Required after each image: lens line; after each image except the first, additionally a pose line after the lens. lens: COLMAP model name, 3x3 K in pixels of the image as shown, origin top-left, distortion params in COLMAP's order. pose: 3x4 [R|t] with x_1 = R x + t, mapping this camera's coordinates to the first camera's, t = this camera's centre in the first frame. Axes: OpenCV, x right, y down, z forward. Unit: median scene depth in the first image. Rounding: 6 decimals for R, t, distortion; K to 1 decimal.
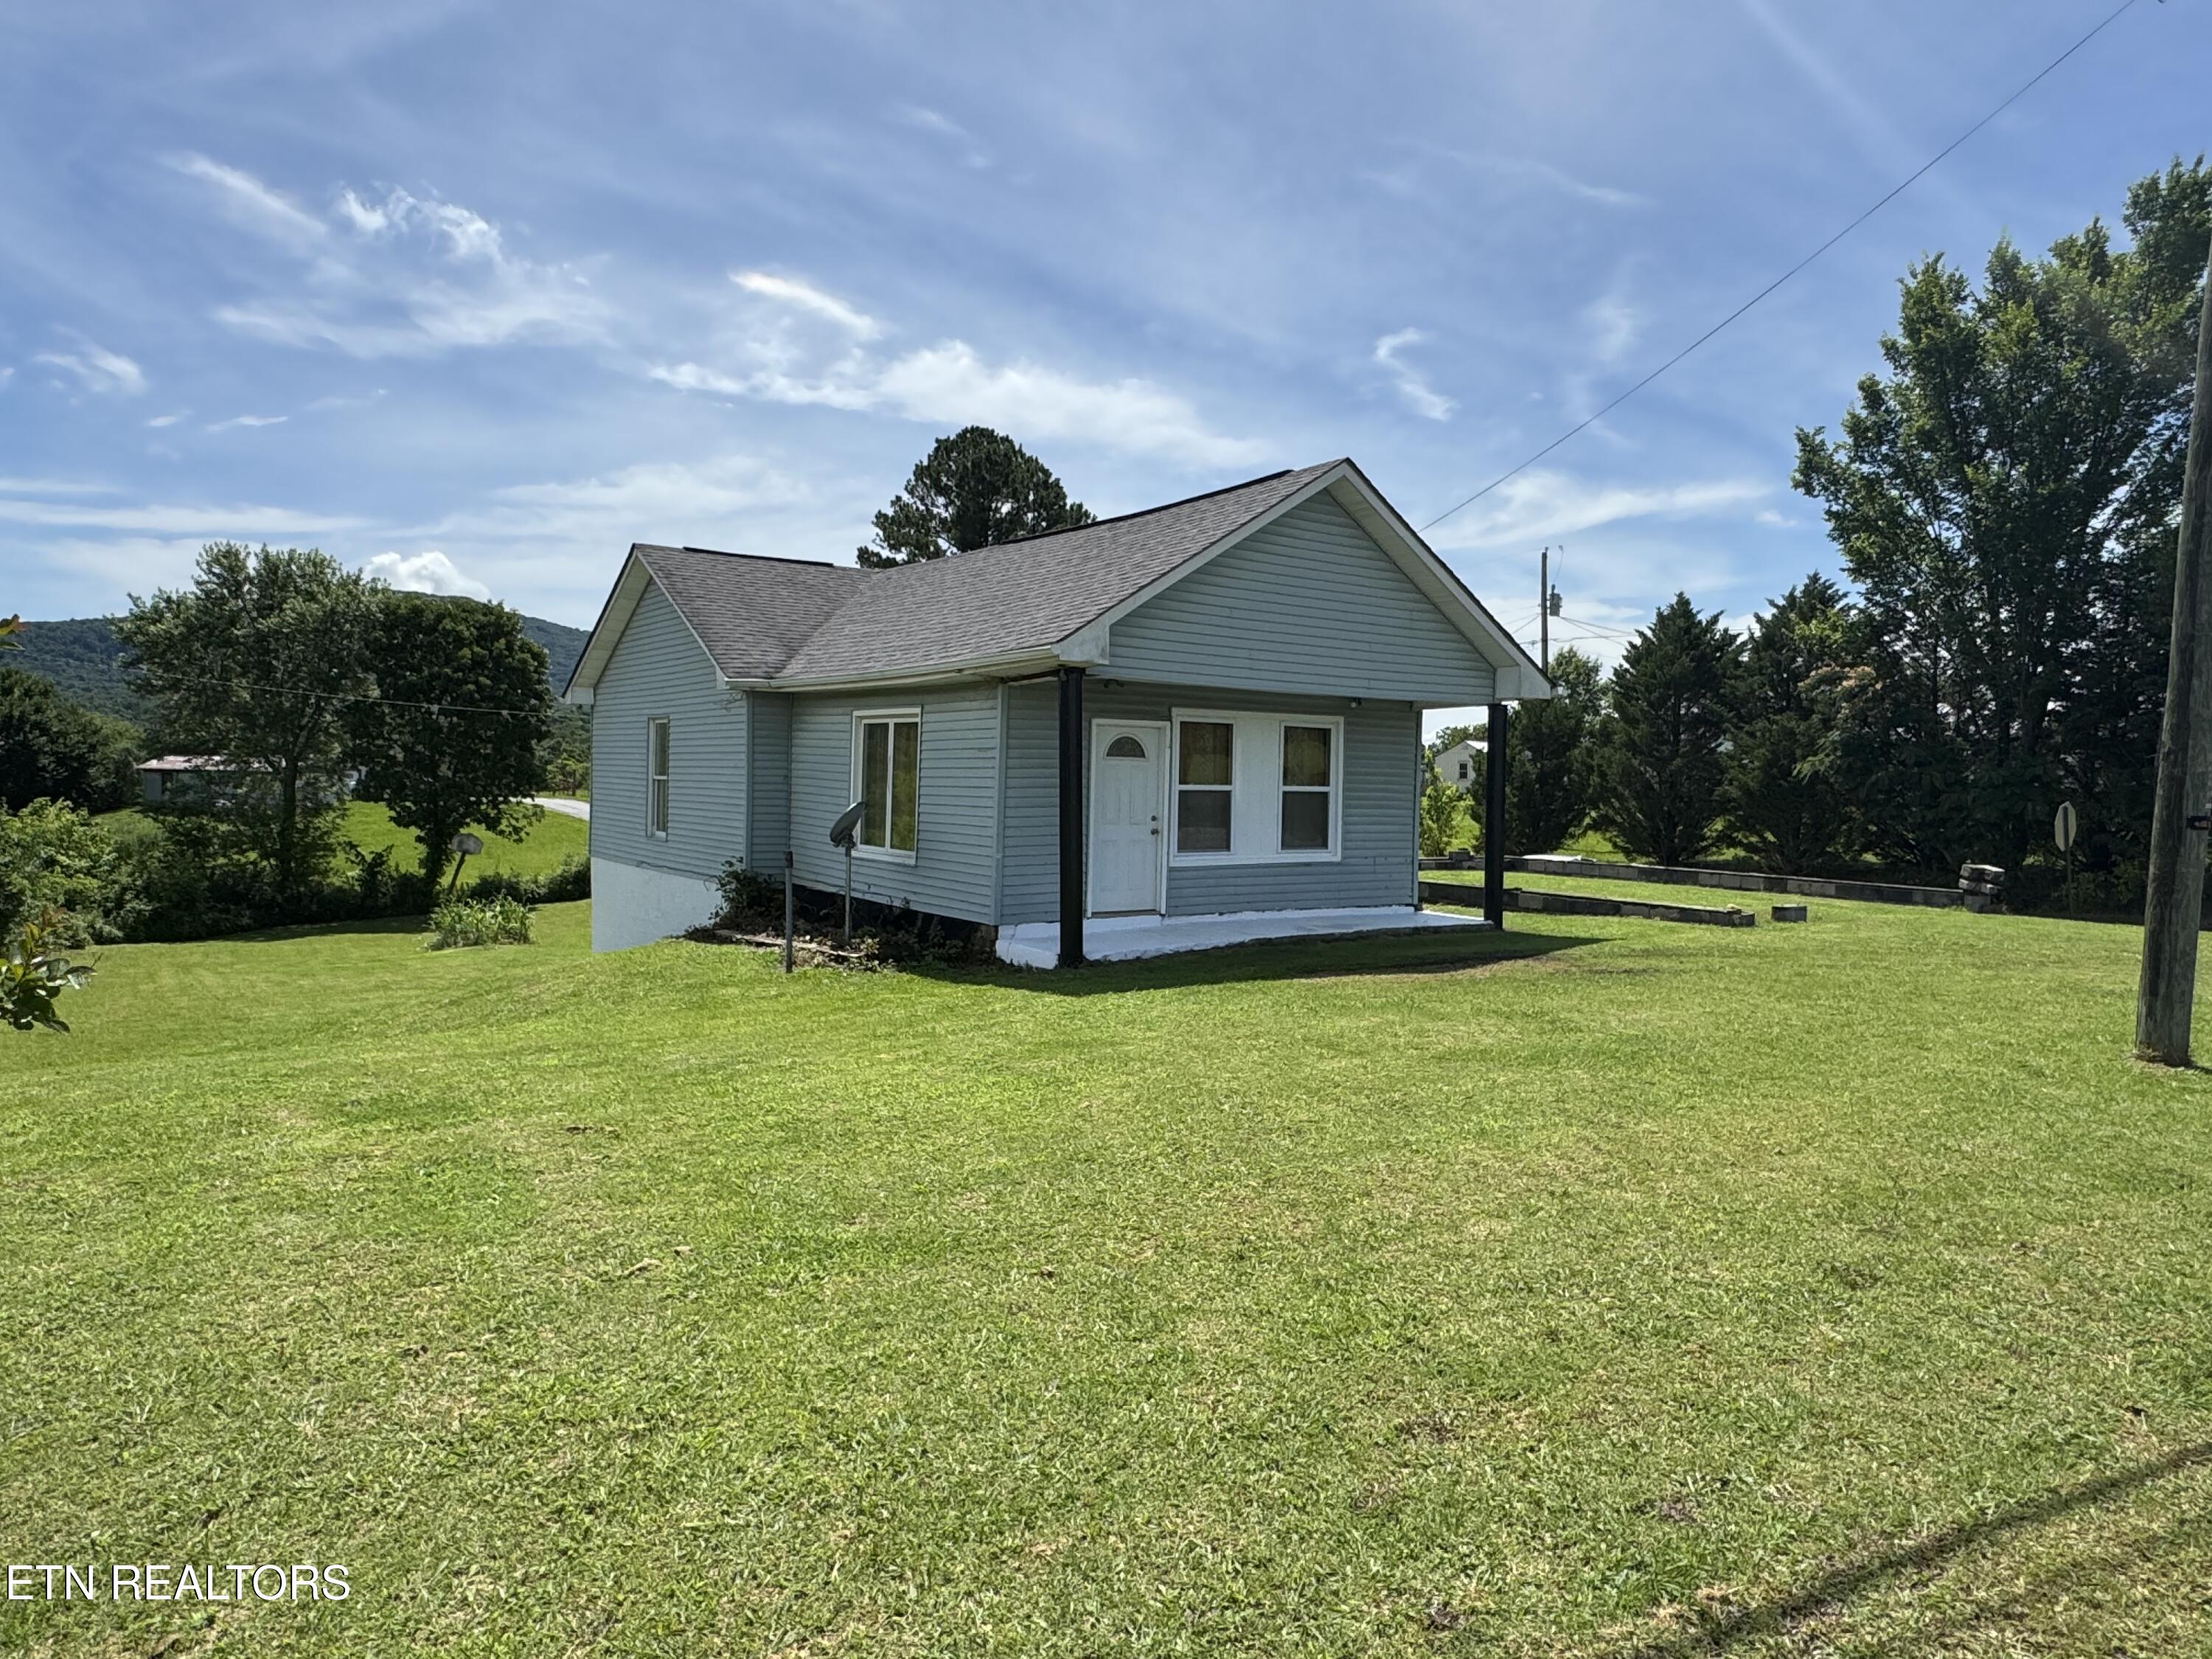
lens RADIAL K [[1393.4, 0, 1106.0], [0, 1393.4, 829.5], [0, 0, 1]] dist [0.007492, 0.002736]
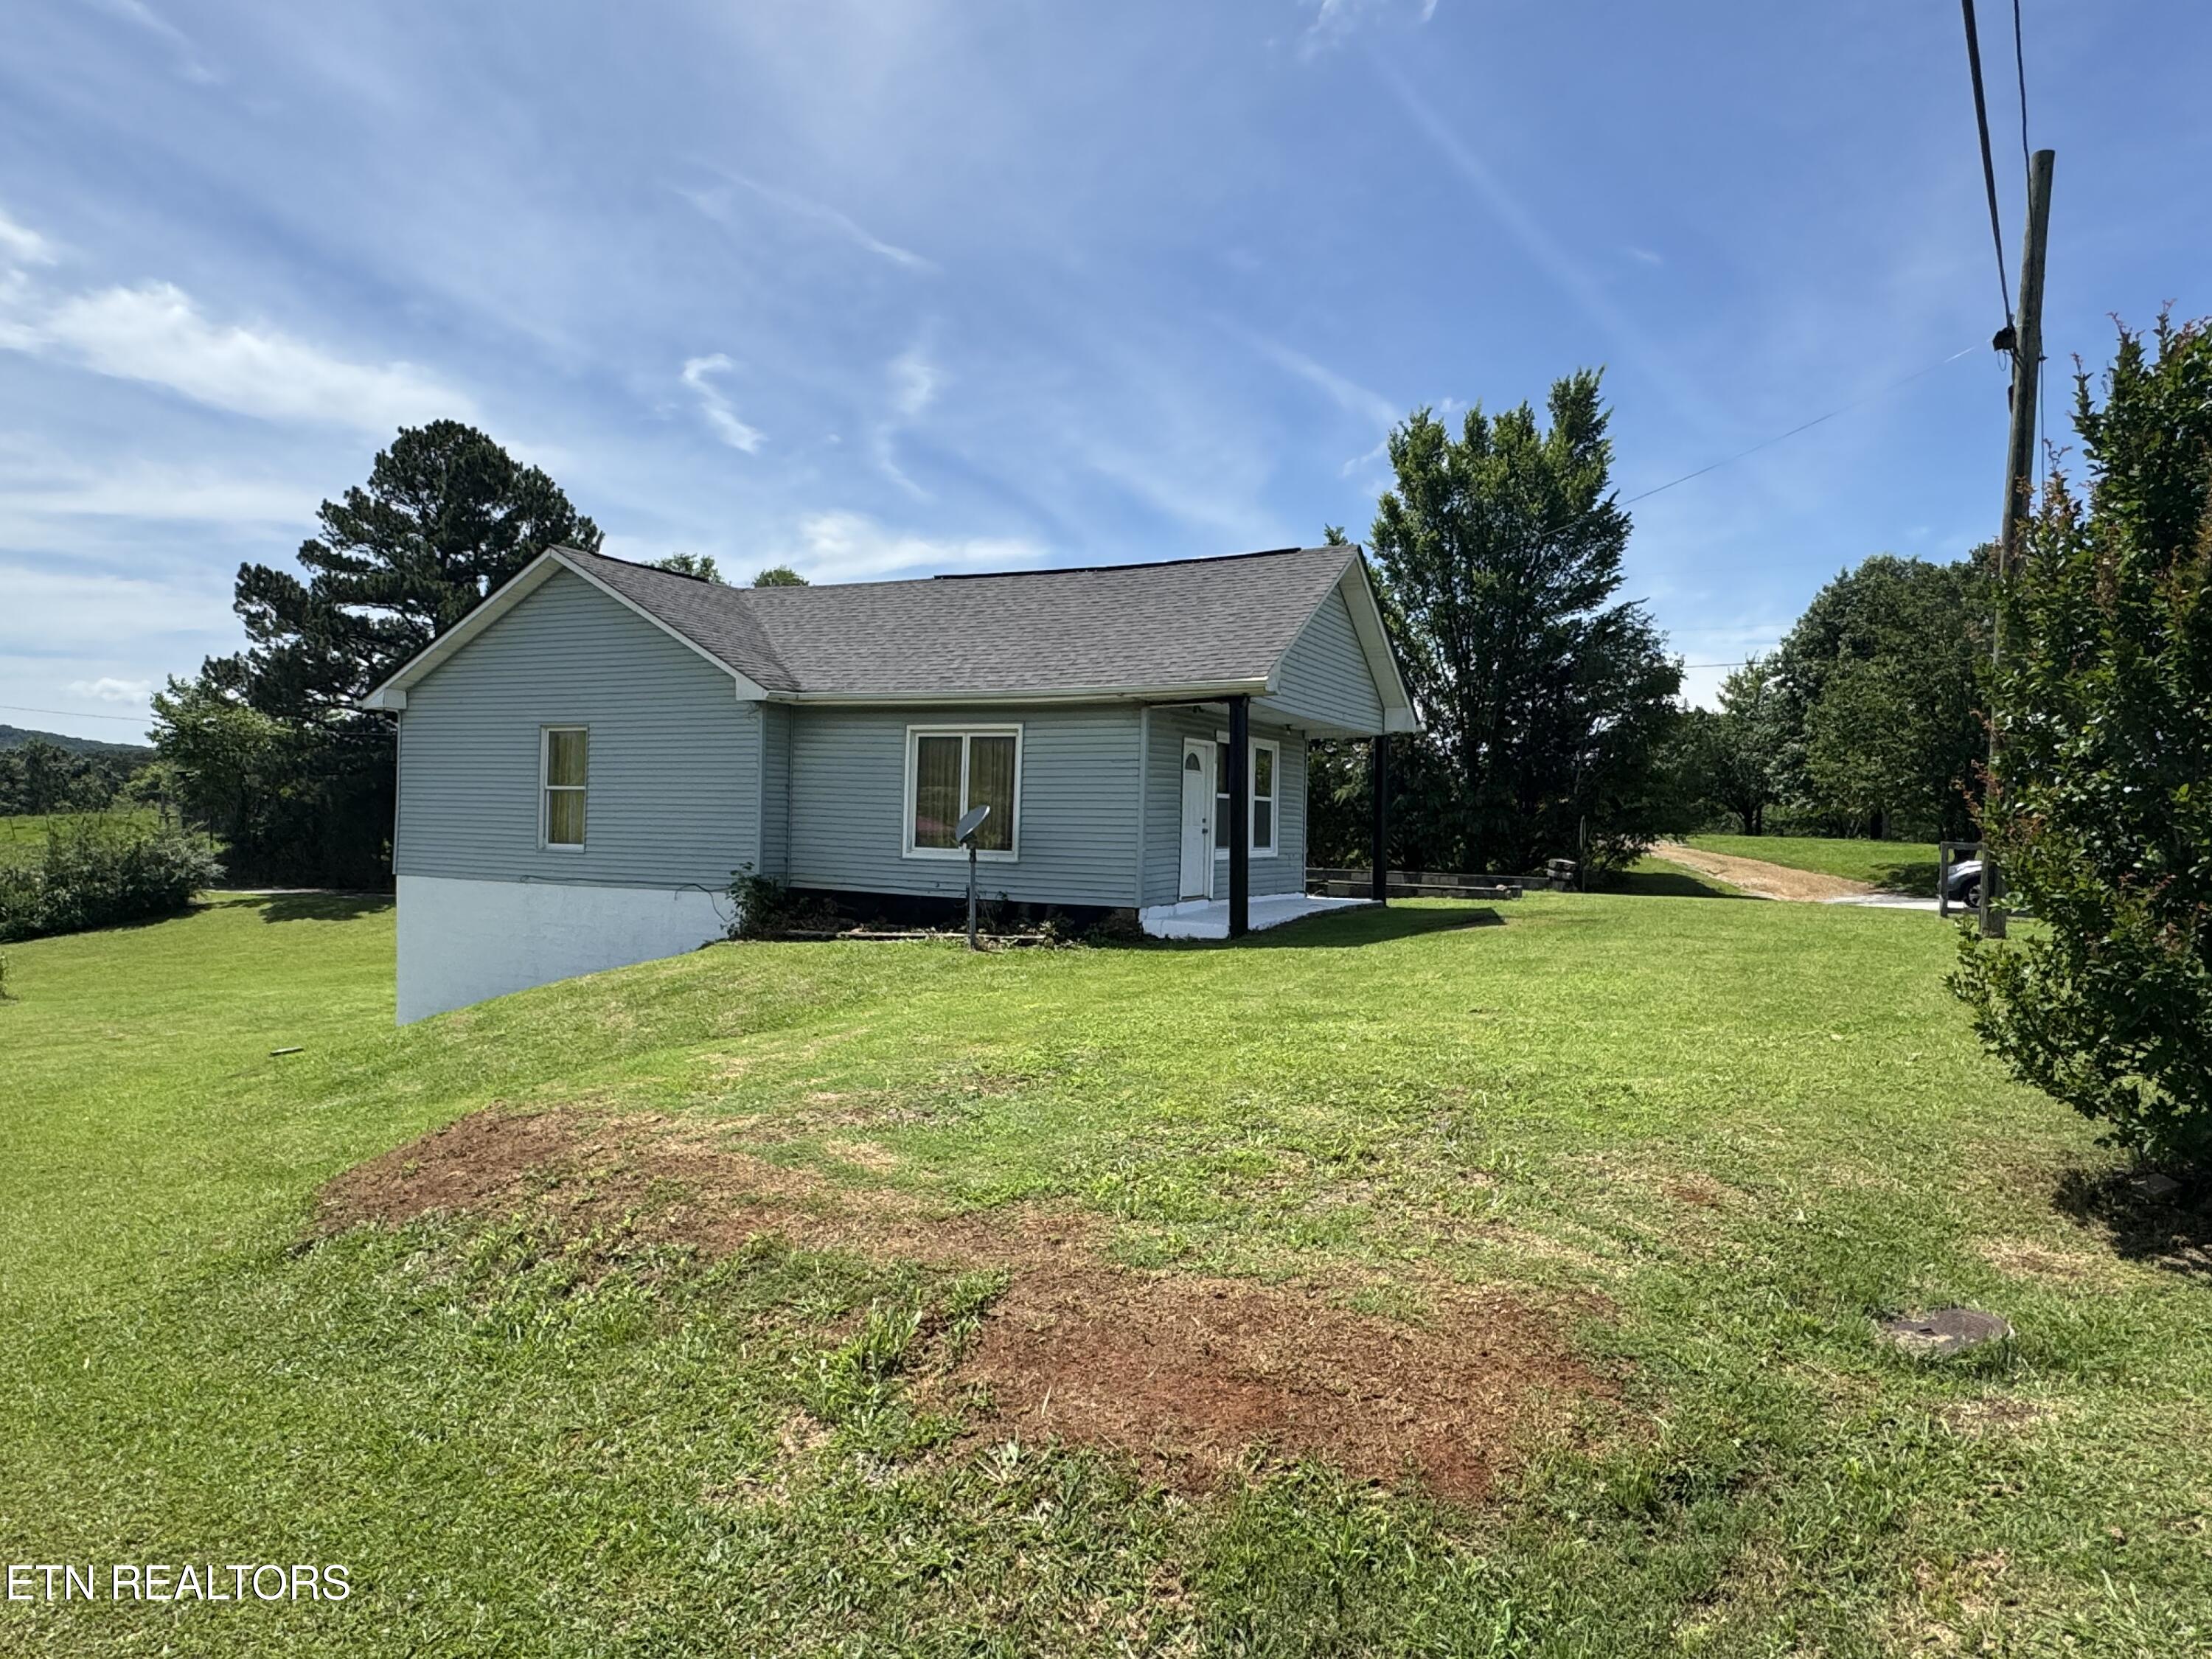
lens RADIAL K [[1434.2, 0, 1106.0], [0, 1434.2, 829.5], [0, 0, 1]] dist [0.000603, 0.001404]
pose [[0.876123, -0.004438, 0.482067, -0.170496], [0.017347, 0.999600, -0.022325, 0.007152], [-0.481775, 0.027922, 0.875850, -0.017394]]
